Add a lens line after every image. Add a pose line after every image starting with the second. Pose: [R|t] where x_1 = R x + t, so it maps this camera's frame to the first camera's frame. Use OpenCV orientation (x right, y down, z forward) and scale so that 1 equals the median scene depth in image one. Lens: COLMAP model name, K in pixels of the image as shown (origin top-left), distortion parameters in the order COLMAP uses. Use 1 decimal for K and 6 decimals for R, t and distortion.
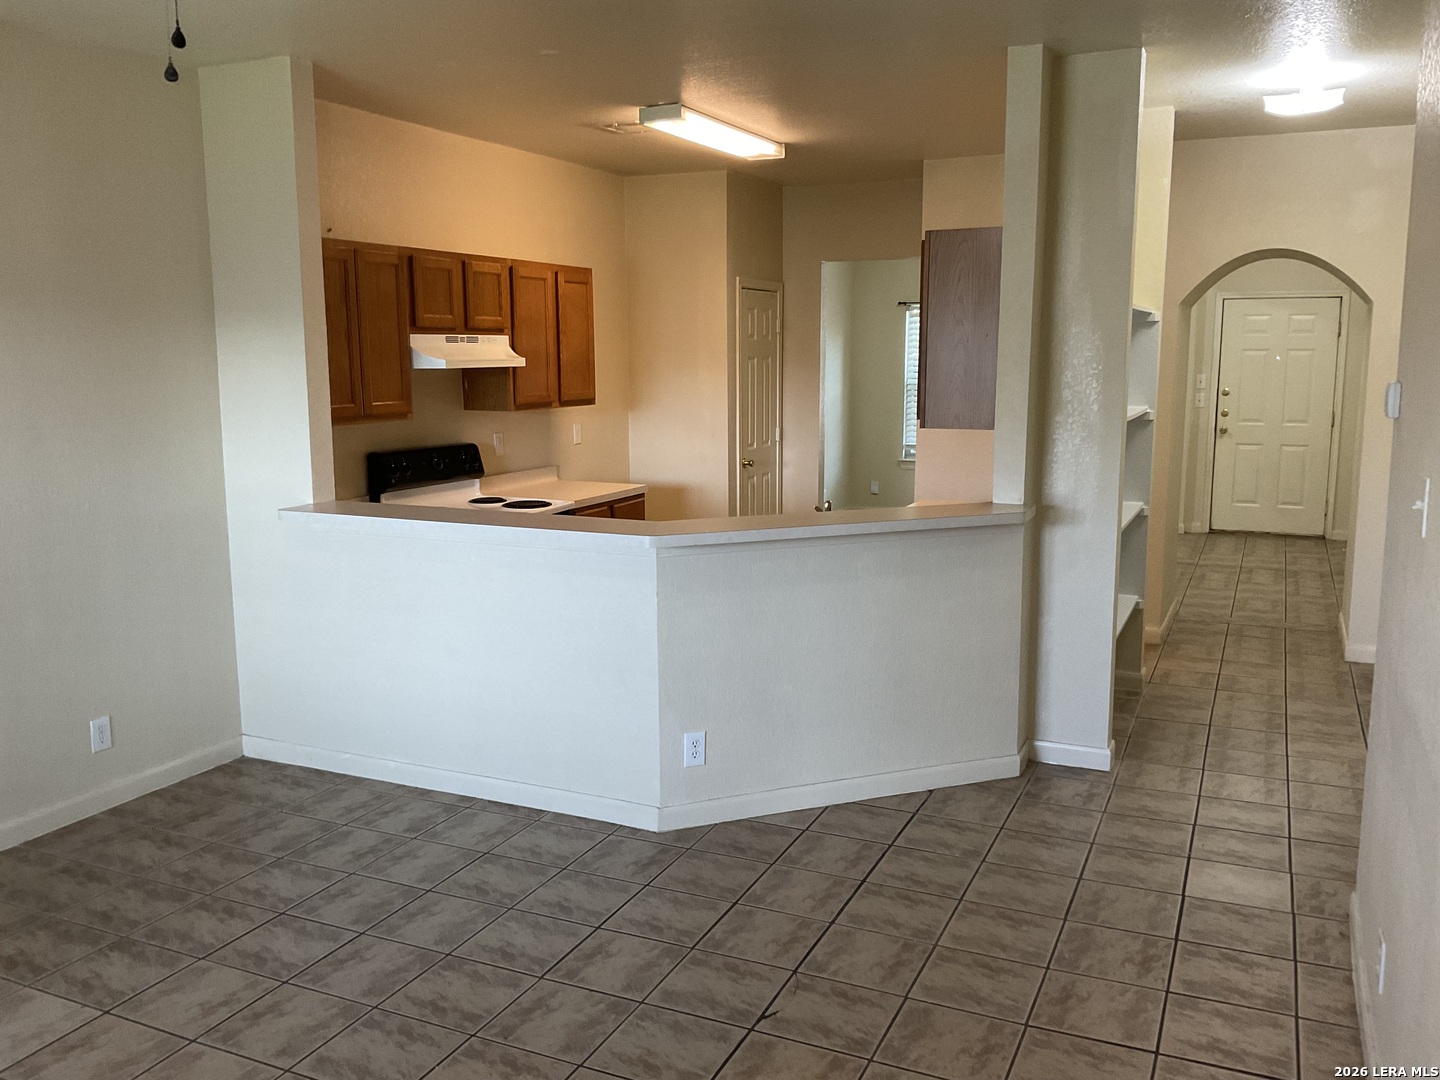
lens RADIAL K [[1205.3, 0, 726.3], [0, 1205.3, 536.2], [0, 0, 1]] dist [0.064211, -0.110327]
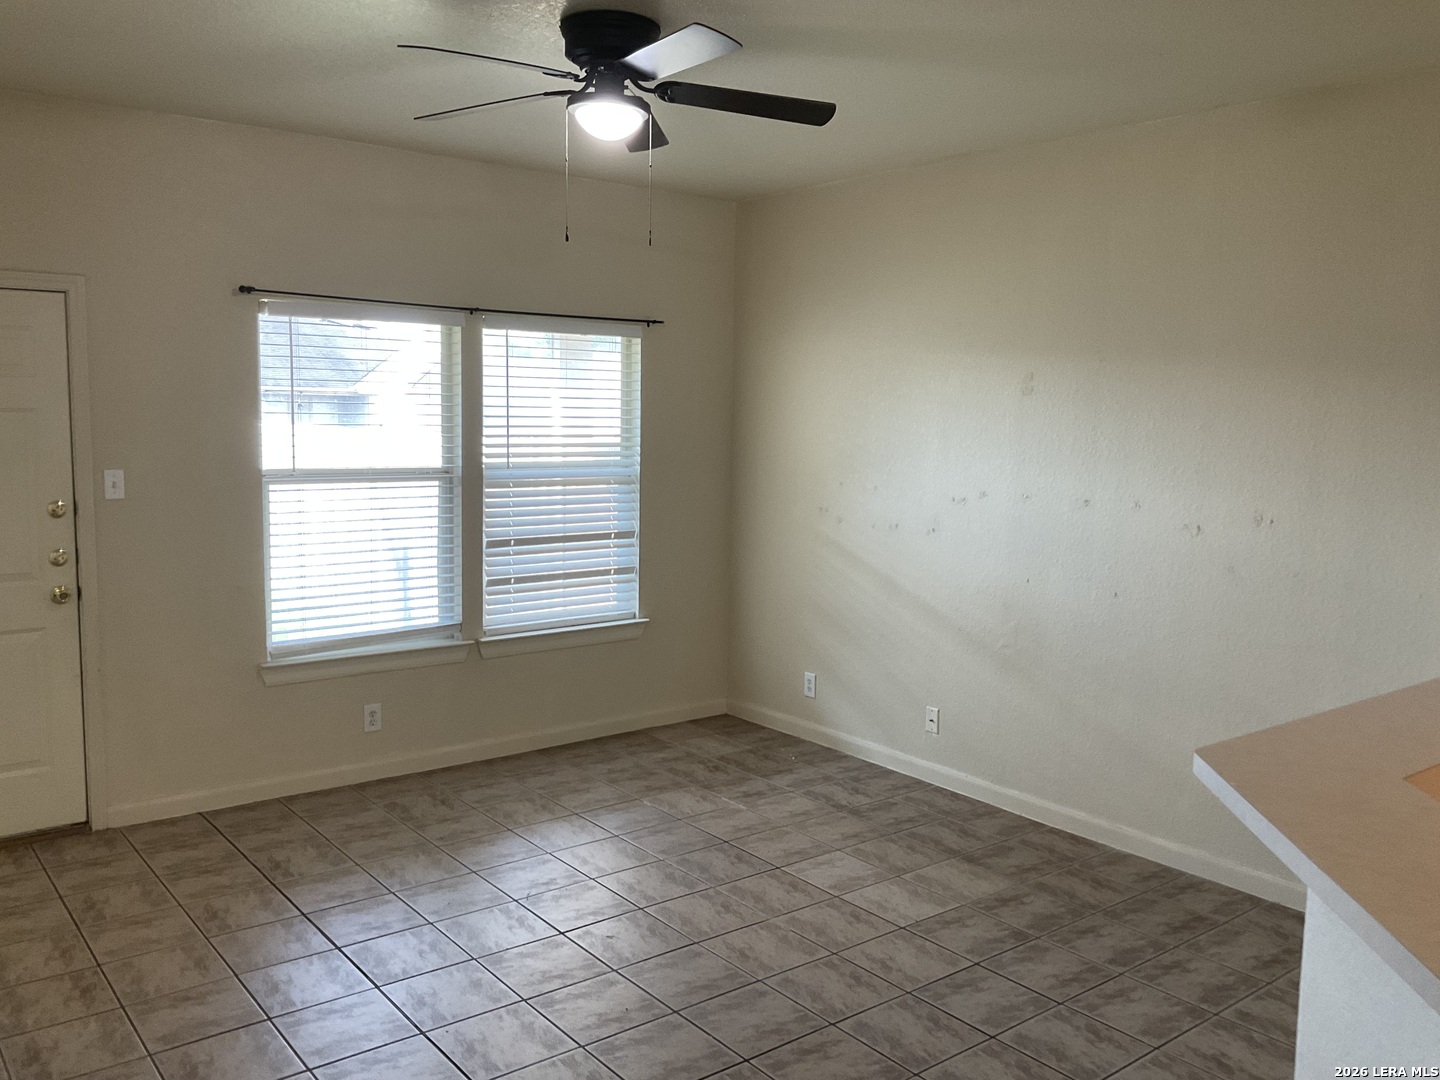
lens RADIAL K [[1205.3, 0, 728.8], [0, 1205.3, 536.1], [0, 0, 1]] dist [0.064211, -0.110327]
pose [[-0.463393, 0.094885, -0.881058, 0.568193], [-0.139712, 0.973993, 0.178375, -0.186690], [0.875070, 0.205752, -0.438085, 1.099656]]
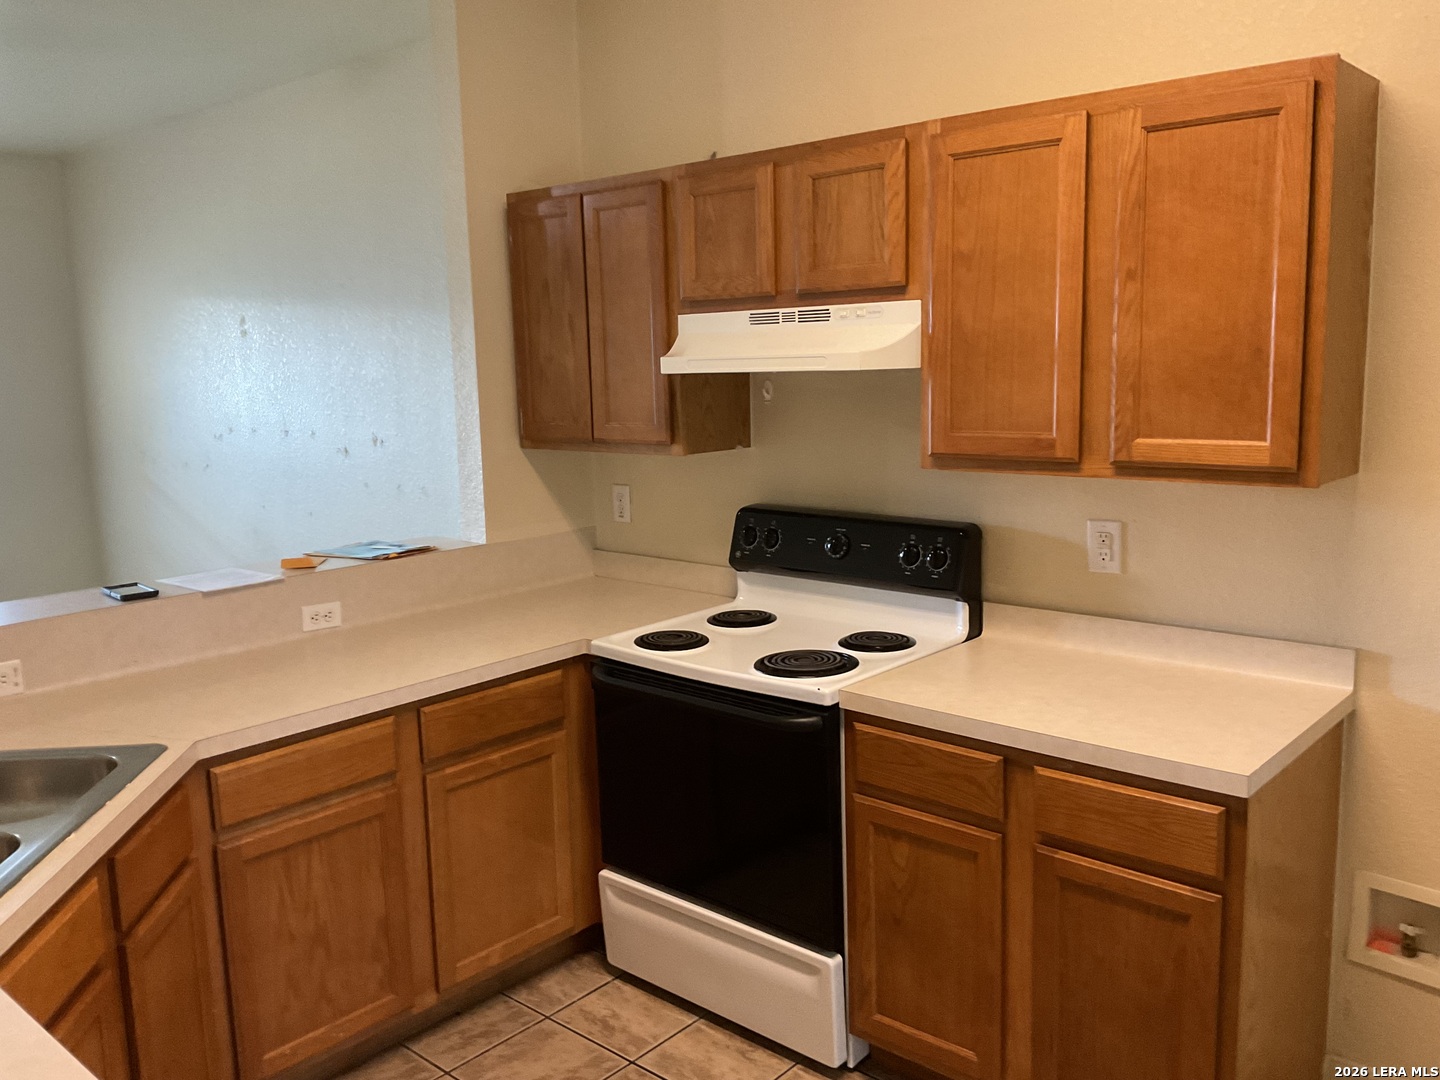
lens RADIAL K [[1205.3, 0, 725.3], [0, 1205.3, 518.5], [0, 0, 1]] dist [0.064211, -0.110327]
pose [[-0.307916, 0.148422, -0.939765, 0.449653], [-0.106836, 0.976116, 0.189168, -0.275379], [0.945396, 0.158649, -0.284705, 1.802032]]
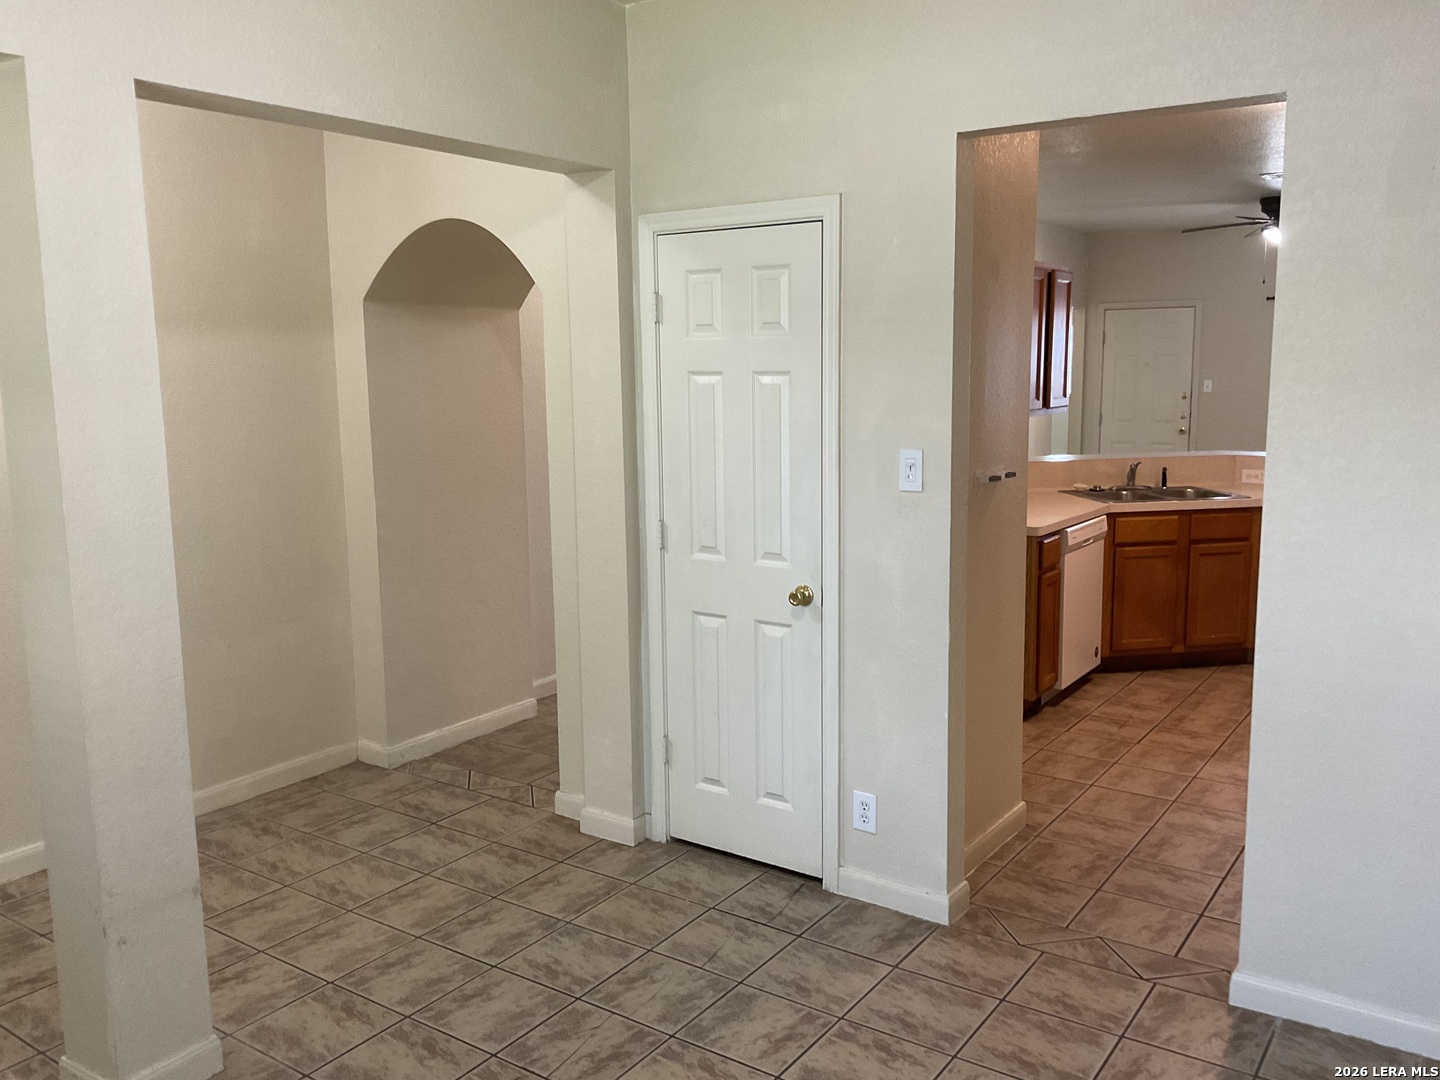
lens RADIAL K [[1205.3, 0, 715.7], [0, 1205.3, 534.2], [0, 0, 1]] dist [0.064211, -0.110327]
pose [[-0.982772, -0.014427, 0.184258, 0.376767], [0.039182, 0.958026, 0.283993, -0.495784], [-0.180621, 0.286320, -0.940956, 3.269103]]
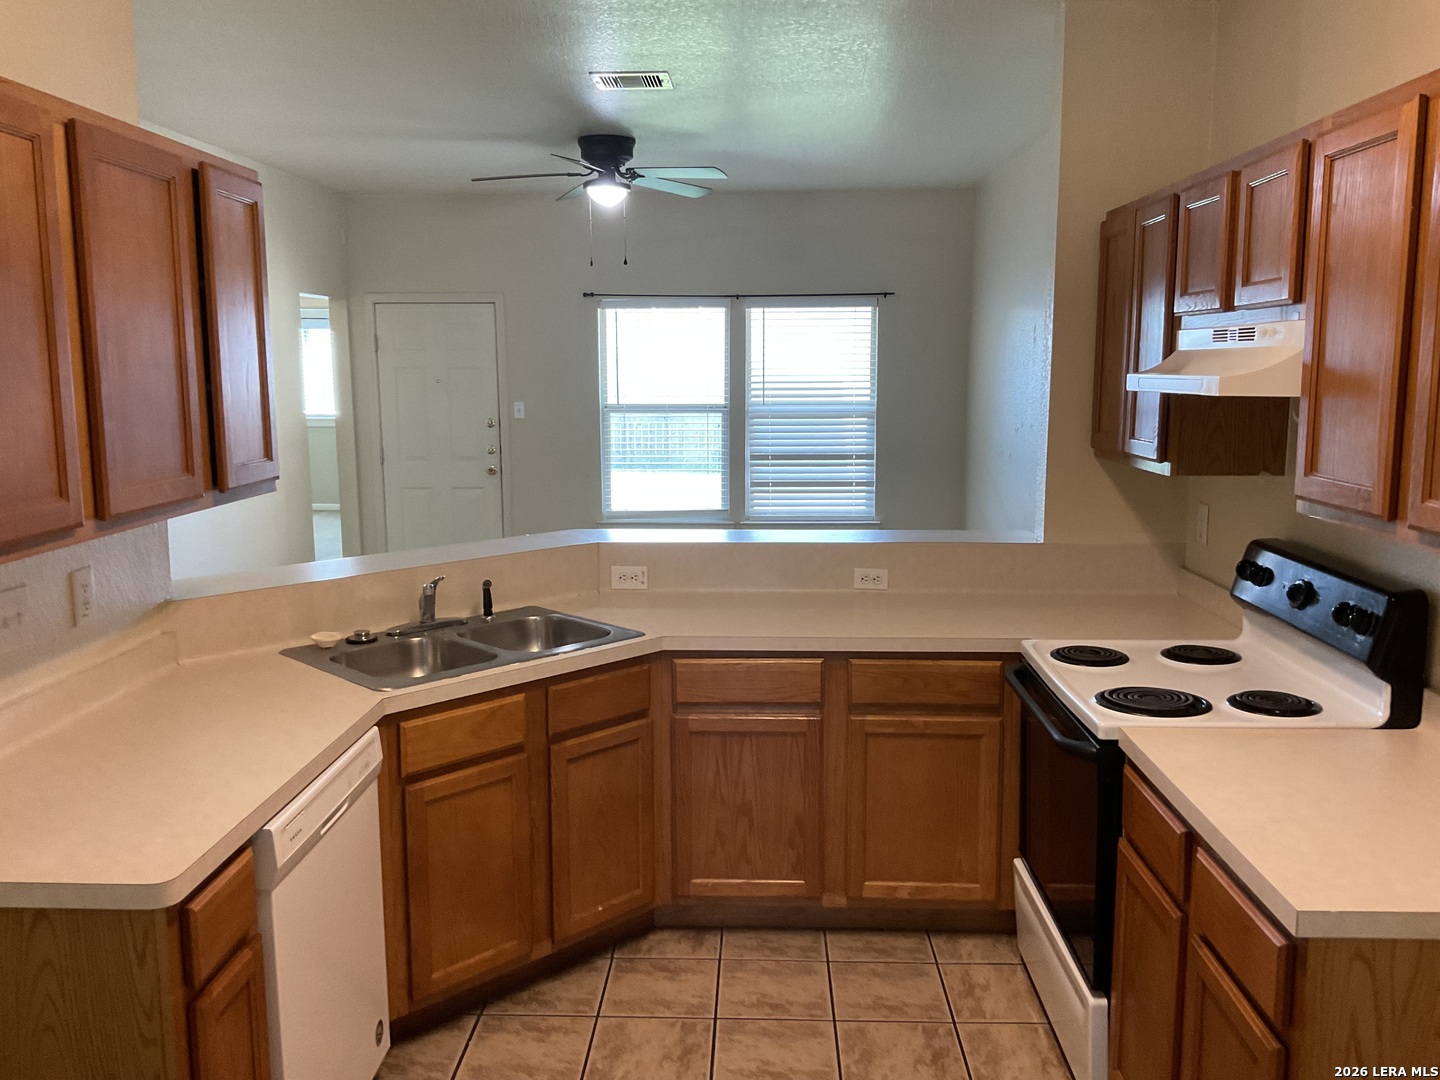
lens RADIAL K [[1205.3, 0, 708.8], [0, 1205.3, 513.7], [0, 0, 1]] dist [0.064211, -0.110327]
pose [[-0.931489, 0.056911, -0.359289, 0.213488], [-0.040893, 0.965044, 0.258880, -0.340615], [0.361463, 0.255836, -0.896601, 2.216706]]
